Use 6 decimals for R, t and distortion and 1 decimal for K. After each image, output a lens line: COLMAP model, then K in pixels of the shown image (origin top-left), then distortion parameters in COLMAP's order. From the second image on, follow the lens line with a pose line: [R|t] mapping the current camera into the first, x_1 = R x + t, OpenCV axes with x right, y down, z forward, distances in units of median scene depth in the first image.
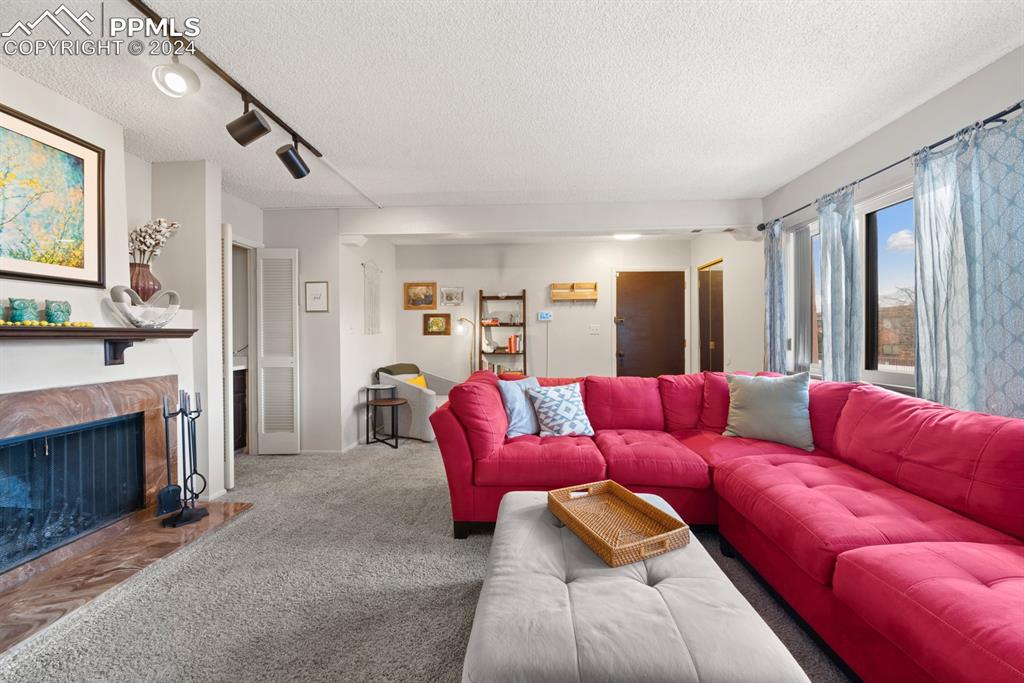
lens RADIAL K [[359.5, 0, 514.5], [0, 359.5, 336.4], [0, 0, 1]] dist [-0.001721, -0.000294]
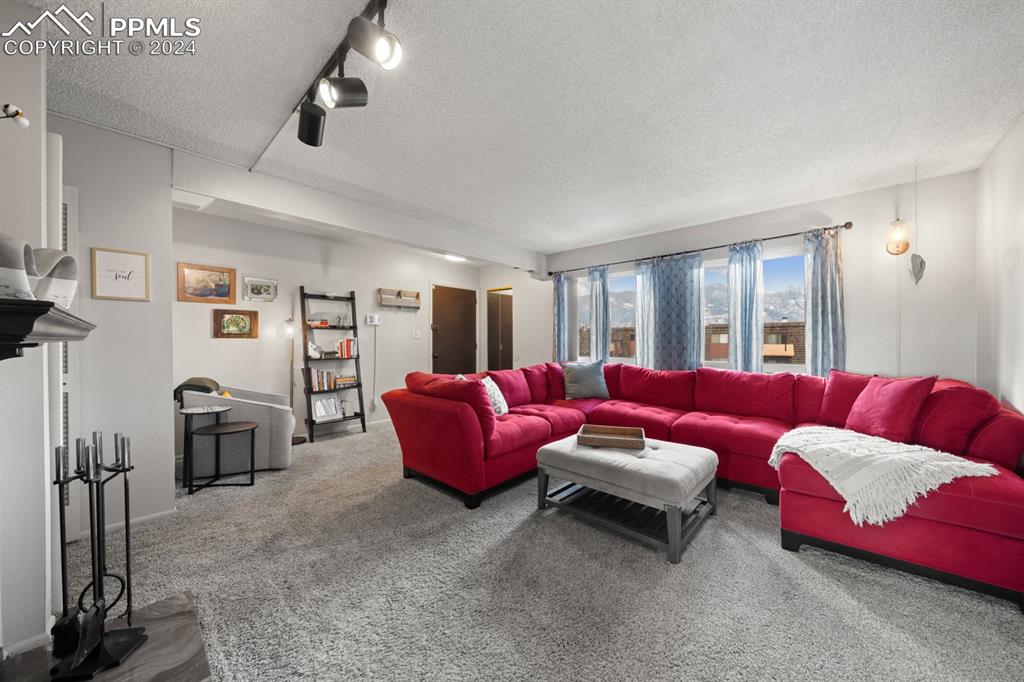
lens RADIAL K [[359.5, 0, 520.3], [0, 359.5, 340.1], [0, 0, 1]] dist [-0.001721, -0.000294]
pose [[0.630034, 0.004937, 0.776552, -0.441073], [-0.002610, 0.999988, -0.004239, 0.002494], [-0.776563, 0.000644, 0.630039, 0.055868]]
